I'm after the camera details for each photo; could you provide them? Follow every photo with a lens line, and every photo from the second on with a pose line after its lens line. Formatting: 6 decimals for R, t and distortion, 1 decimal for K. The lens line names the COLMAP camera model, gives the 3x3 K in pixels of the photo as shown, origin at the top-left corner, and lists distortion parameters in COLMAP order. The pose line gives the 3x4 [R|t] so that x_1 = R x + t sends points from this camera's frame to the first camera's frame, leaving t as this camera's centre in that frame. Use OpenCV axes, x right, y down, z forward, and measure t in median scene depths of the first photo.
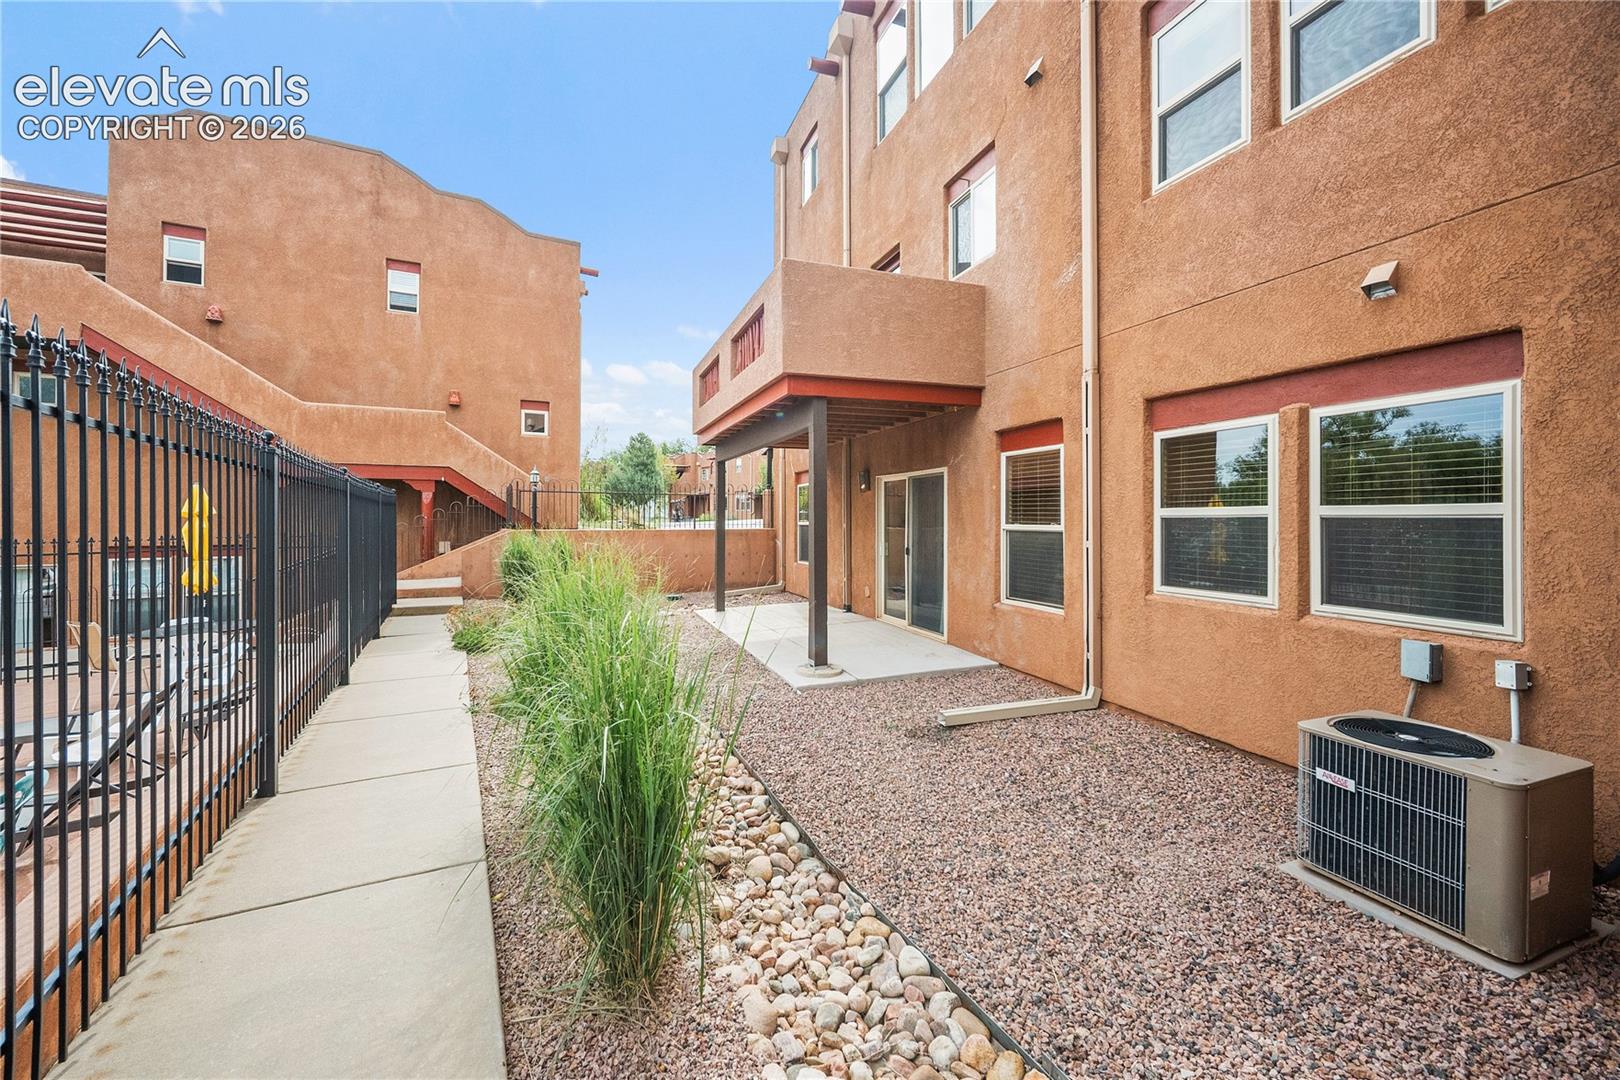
lens RADIAL K [[635.4, 0, 798.0], [0, 635.4, 524.3], [0, 0, 1]] dist [-0.004732, -0.000029]
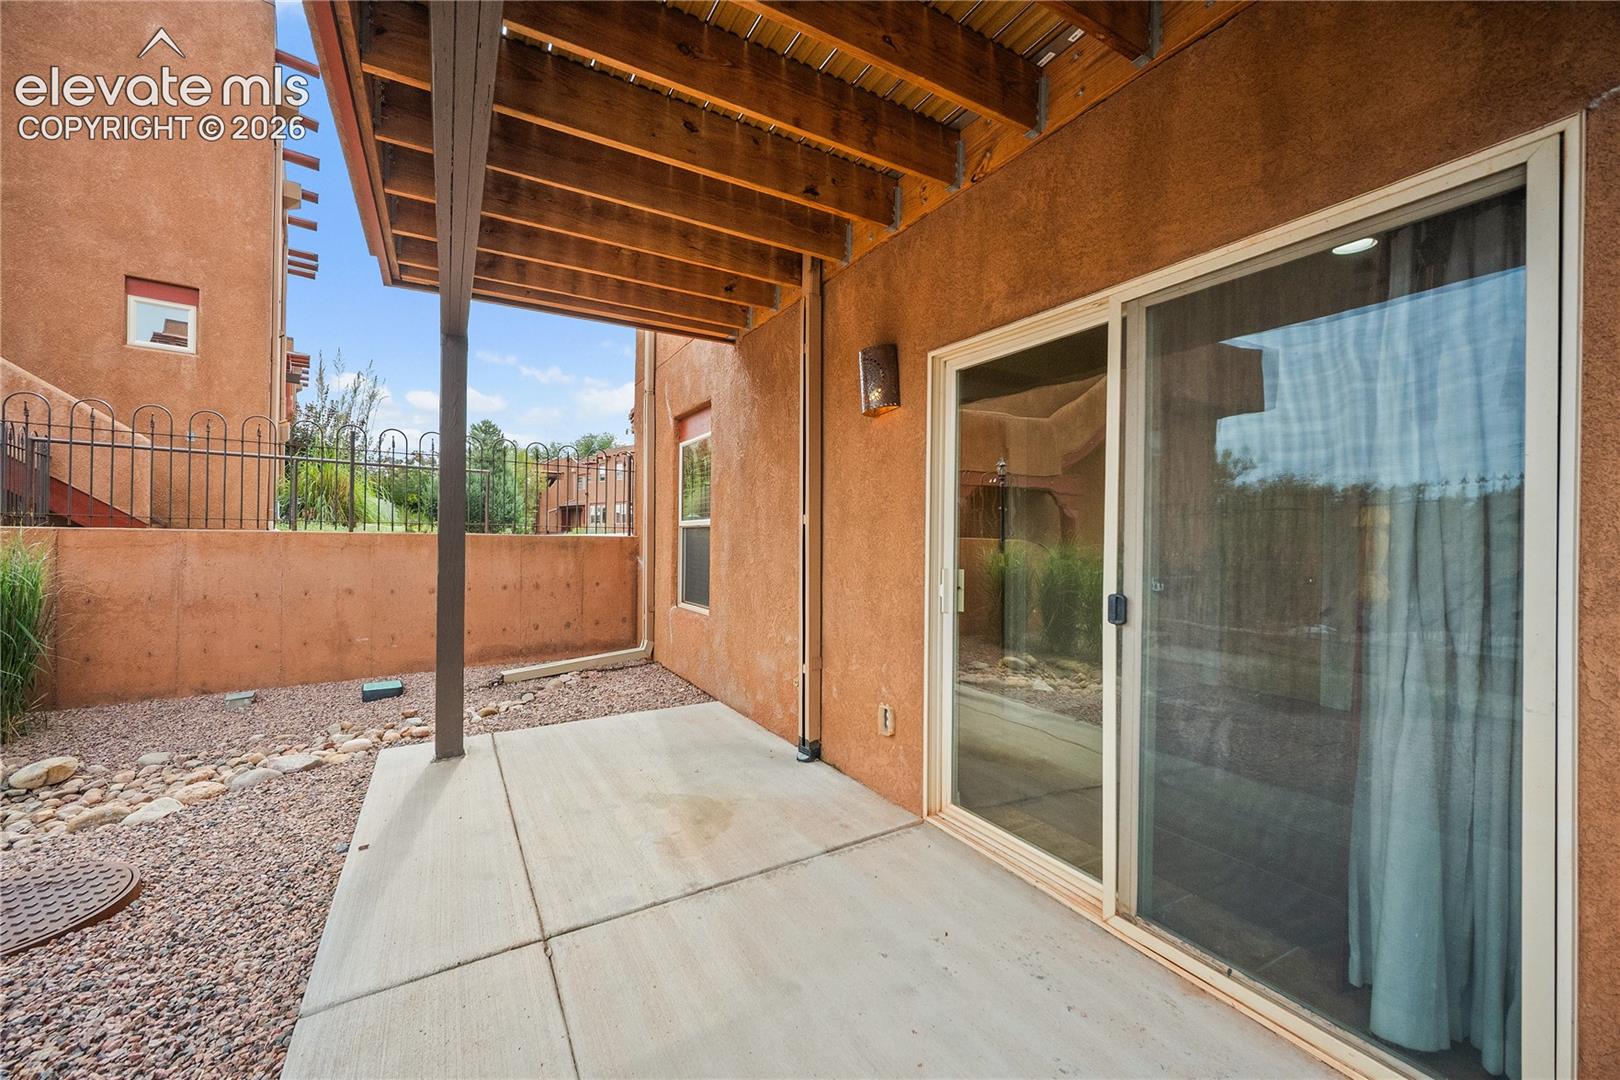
lens RADIAL K [[635.4, 0, 806.5], [0, 635.4, 543.2], [0, 0, 1]] dist [-0.004732, -0.000029]
pose [[0.983553, 0.011496, 0.180256, 0.006901], [-0.011572, 0.999933, -0.000631, 0.011045], [-0.180251, -0.001465, 0.983620, 0.452597]]
